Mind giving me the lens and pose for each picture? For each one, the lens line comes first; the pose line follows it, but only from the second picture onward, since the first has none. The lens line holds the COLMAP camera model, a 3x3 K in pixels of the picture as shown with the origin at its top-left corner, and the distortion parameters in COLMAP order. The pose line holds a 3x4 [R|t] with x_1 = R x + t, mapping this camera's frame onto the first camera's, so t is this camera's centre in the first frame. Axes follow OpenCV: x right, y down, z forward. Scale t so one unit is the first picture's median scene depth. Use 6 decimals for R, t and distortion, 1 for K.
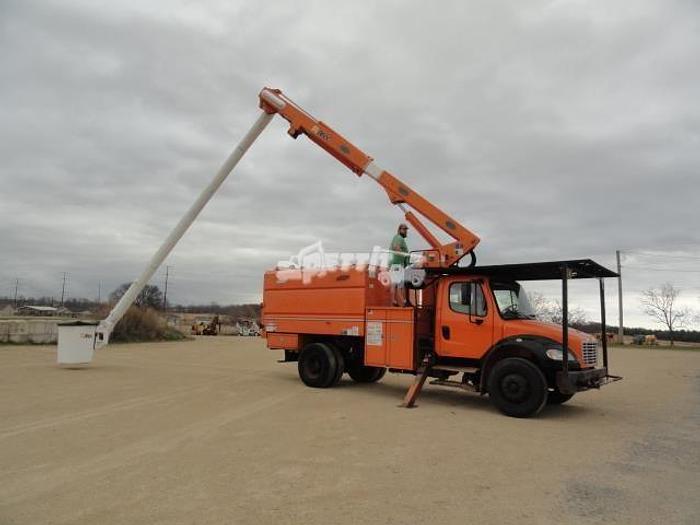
lens RADIAL K [[485.4, 0, 350.0], [0, 485.4, 262.5], [0, 0, 1]] dist [-0.013285, 0.014026]
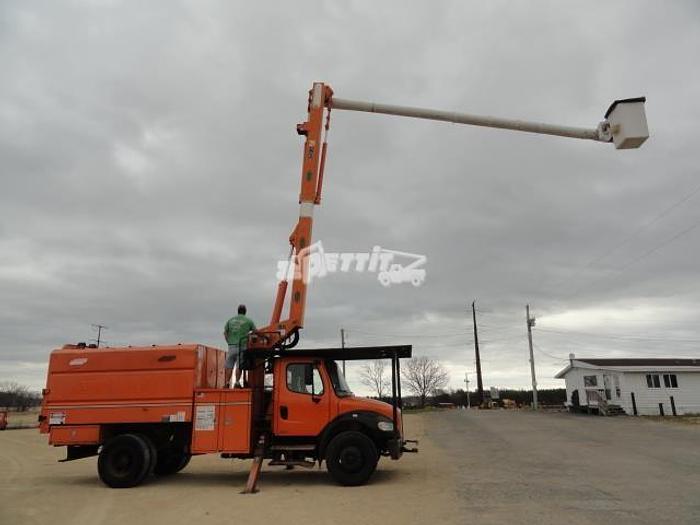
lens RADIAL K [[485.4, 0, 350.0], [0, 485.4, 262.5], [0, 0, 1]] dist [-0.013285, 0.014026]
pose [[0.842613, 0.098204, 0.529489, -0.241516], [-0.018703, 0.987975, -0.153475, -0.015512], [-0.538194, 0.119417, 0.834318, 0.008690]]
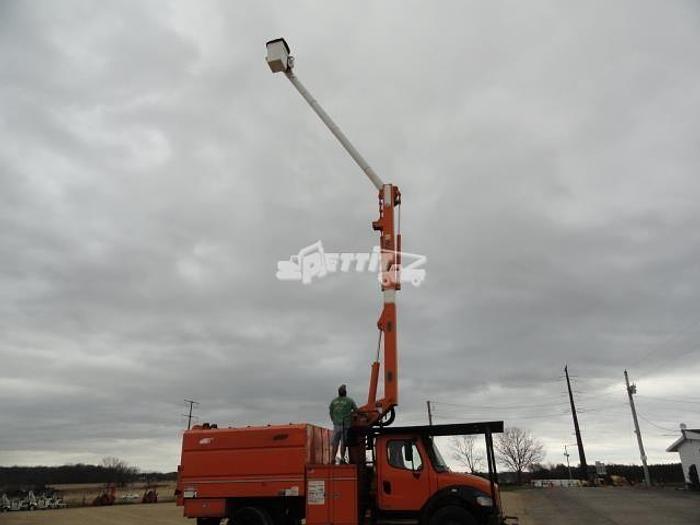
lens RADIAL K [[485.4, 0, 350.0], [0, 485.4, 262.5], [0, 0, 1]] dist [-0.013285, 0.014026]
pose [[0.919504, 0.112840, 0.376537, -0.332440], [0.000502, 0.957573, -0.288189, -0.029540], [-0.393081, 0.265180, 0.880436, -0.095690]]
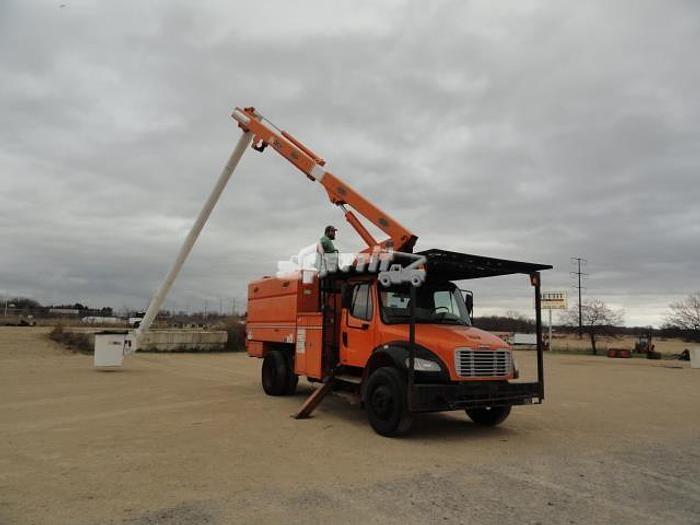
lens RADIAL K [[485.4, 0, 350.0], [0, 485.4, 262.5], [0, 0, 1]] dist [-0.013285, 0.014026]
pose [[0.932153, -0.058867, -0.357247, 0.488867], [0.051073, 0.998207, -0.031220, 0.025494], [0.358444, 0.010856, 0.933488, 0.125562]]
